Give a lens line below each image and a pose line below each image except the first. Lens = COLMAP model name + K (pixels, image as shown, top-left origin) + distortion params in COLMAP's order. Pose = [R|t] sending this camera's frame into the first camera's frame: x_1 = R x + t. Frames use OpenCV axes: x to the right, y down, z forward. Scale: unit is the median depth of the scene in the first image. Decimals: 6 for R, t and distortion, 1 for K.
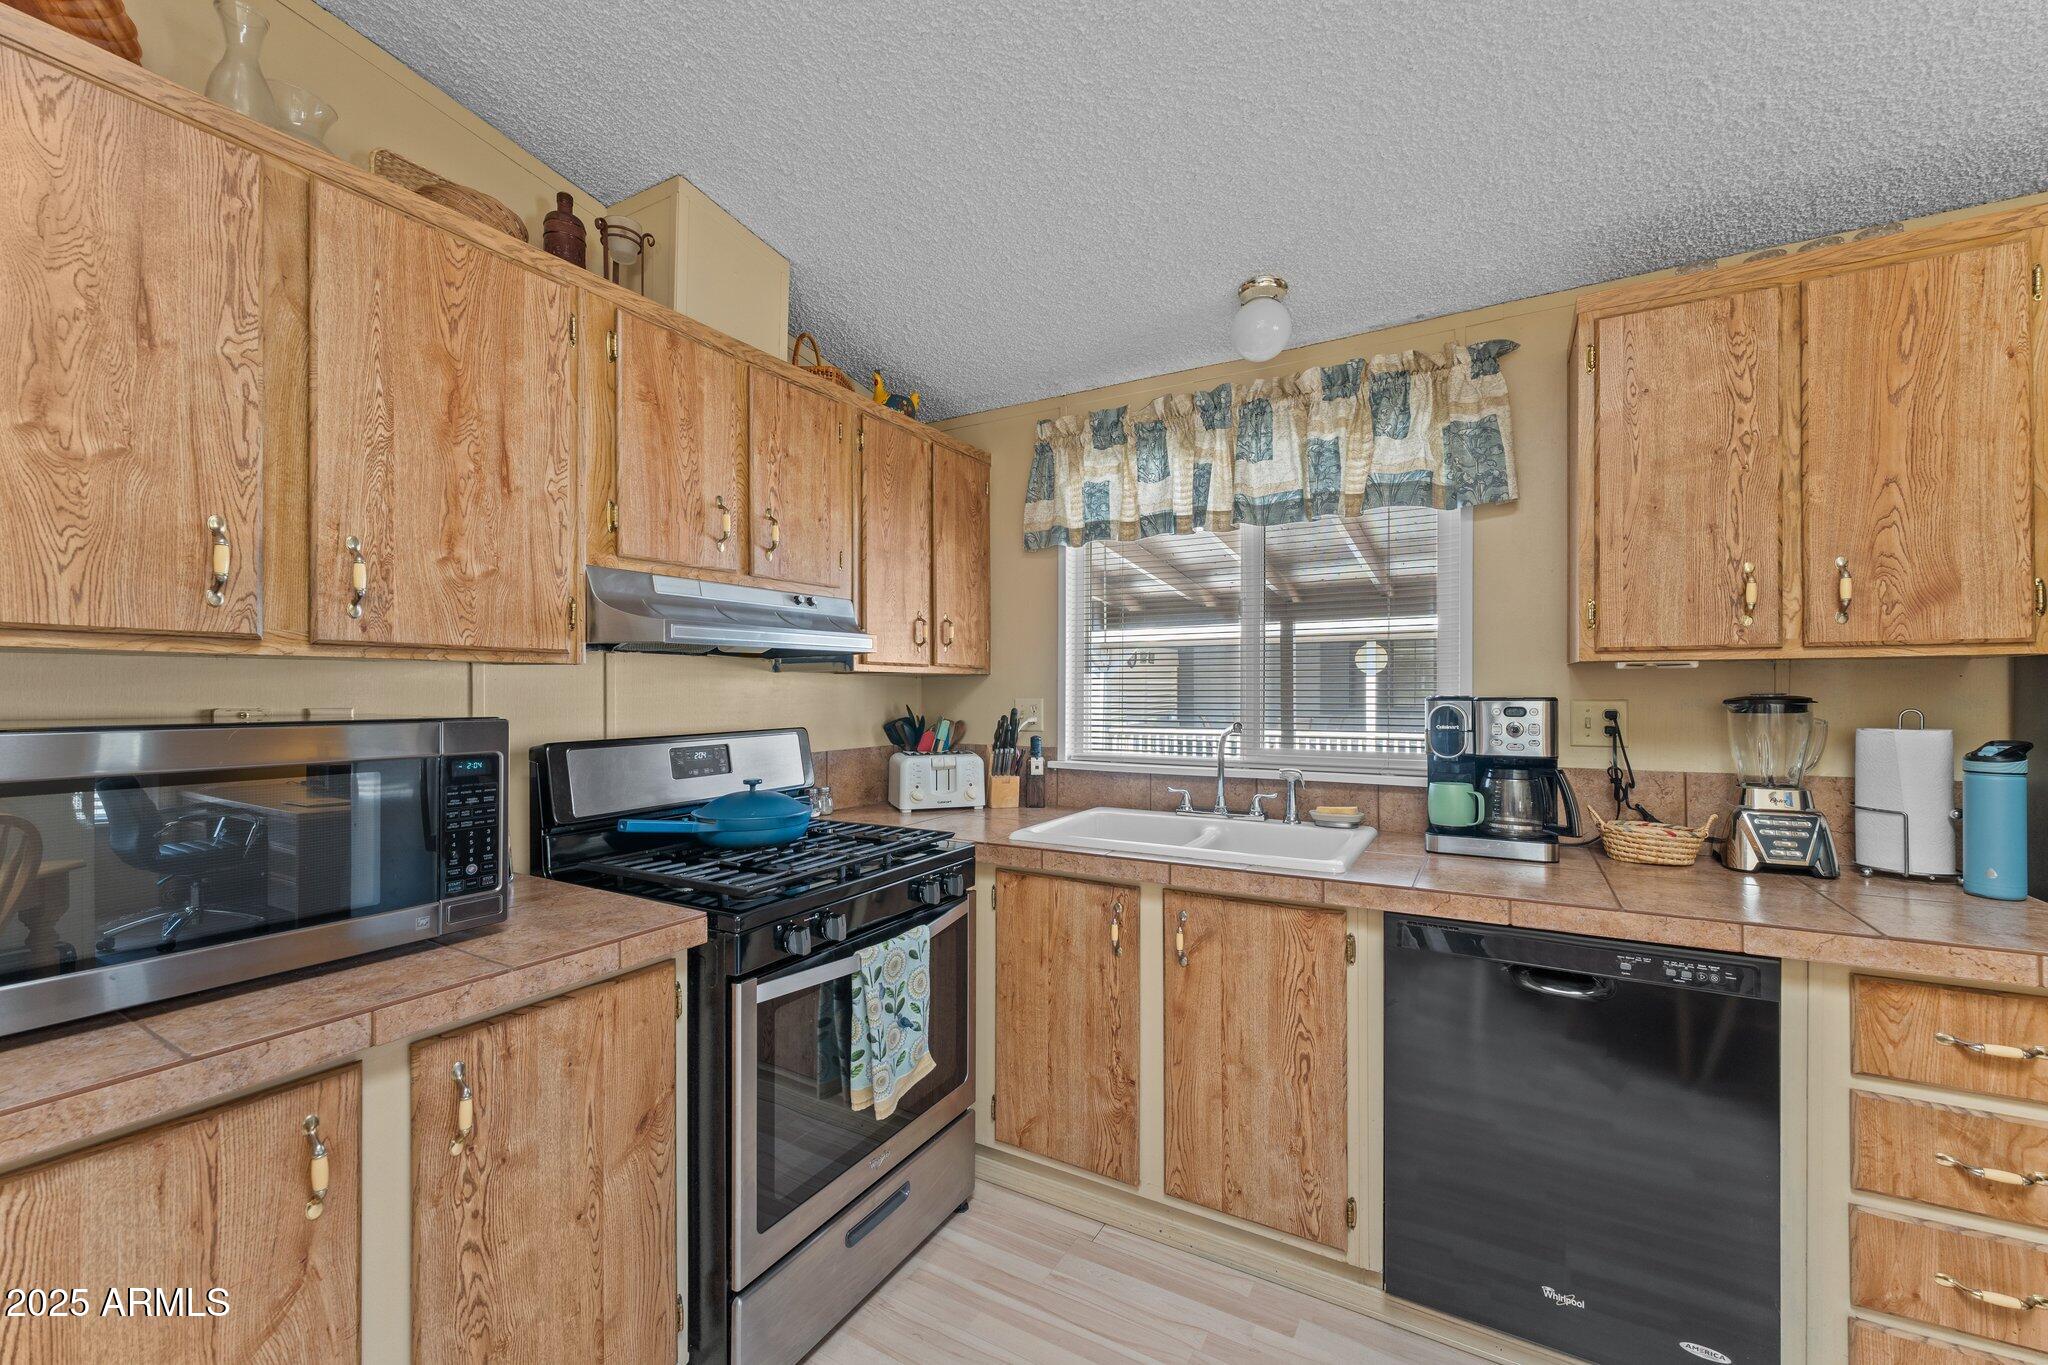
lens RADIAL K [[817.7, 0, 1023.5], [0, 817.7, 688.8], [0, 0, 1]] dist [-0.000610, -0.000372]
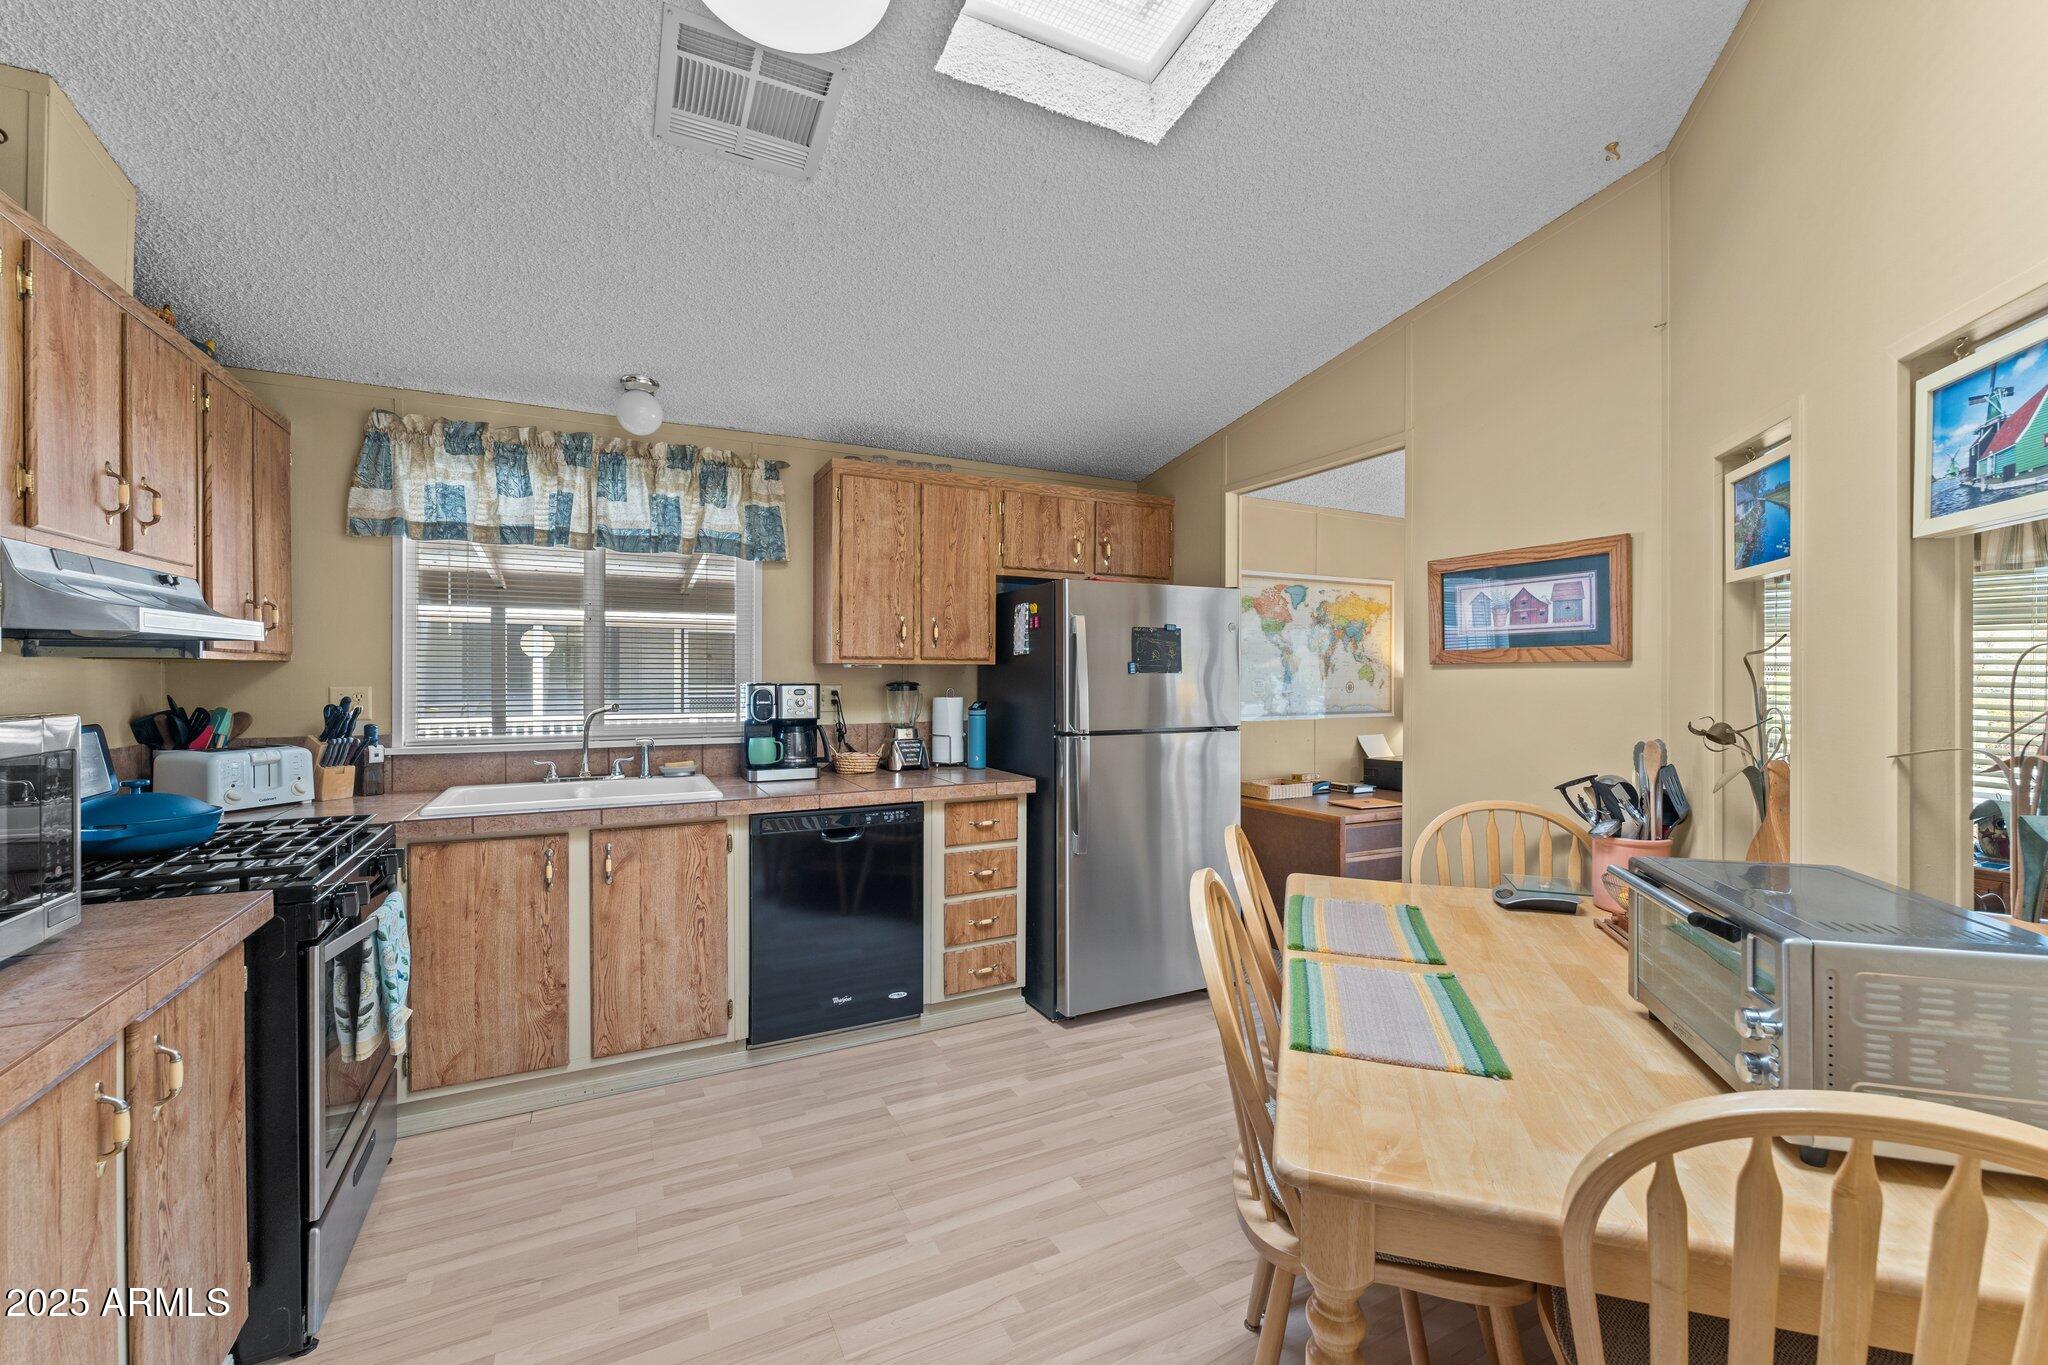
lens RADIAL K [[844.4, 0, 1024.0], [0, 844.4, 682.5], [0, 0, 1]] dist [-0.001810, 0.000193]
pose [[0.542119, -0.005732, 0.840282, -0.584176], [-0.005841, 0.999927, 0.010589, -0.012273], [-0.840282, -0.010649, 0.542046, -0.318988]]
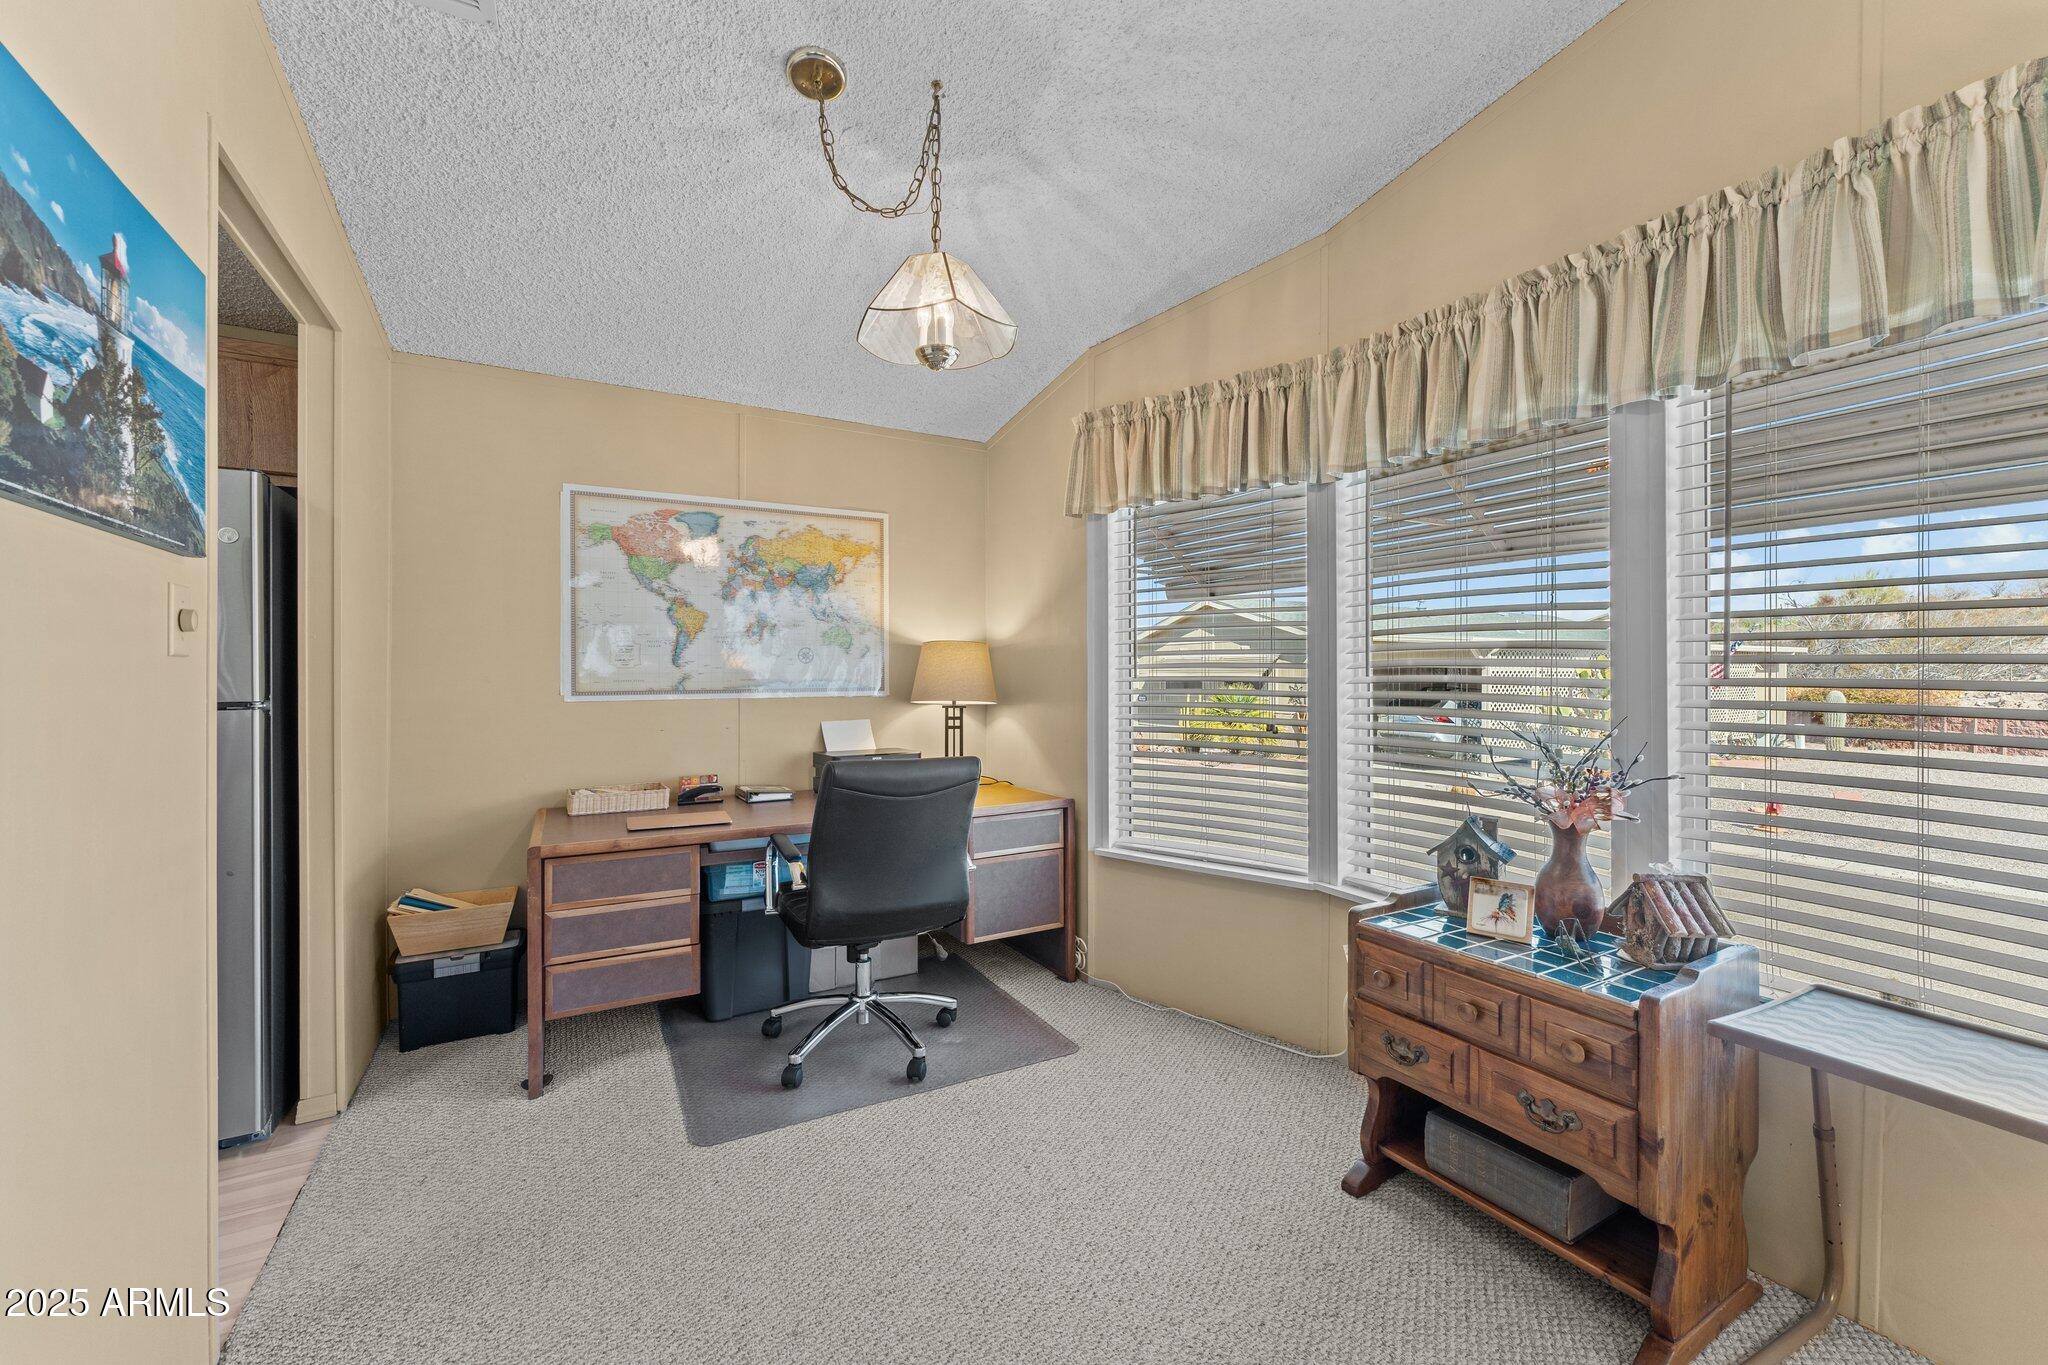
lens RADIAL K [[814.1, 0, 1022.6], [0, 814.1, 673.5], [0, 0, 1]] dist [-0.001639, -0.000281]
pose [[0.505596, -0.002487, 0.862767, 0.782949], [-0.000052, 0.999996, 0.002913, 0.057974], [-0.862770, -0.001518, 0.505594, -1.088901]]
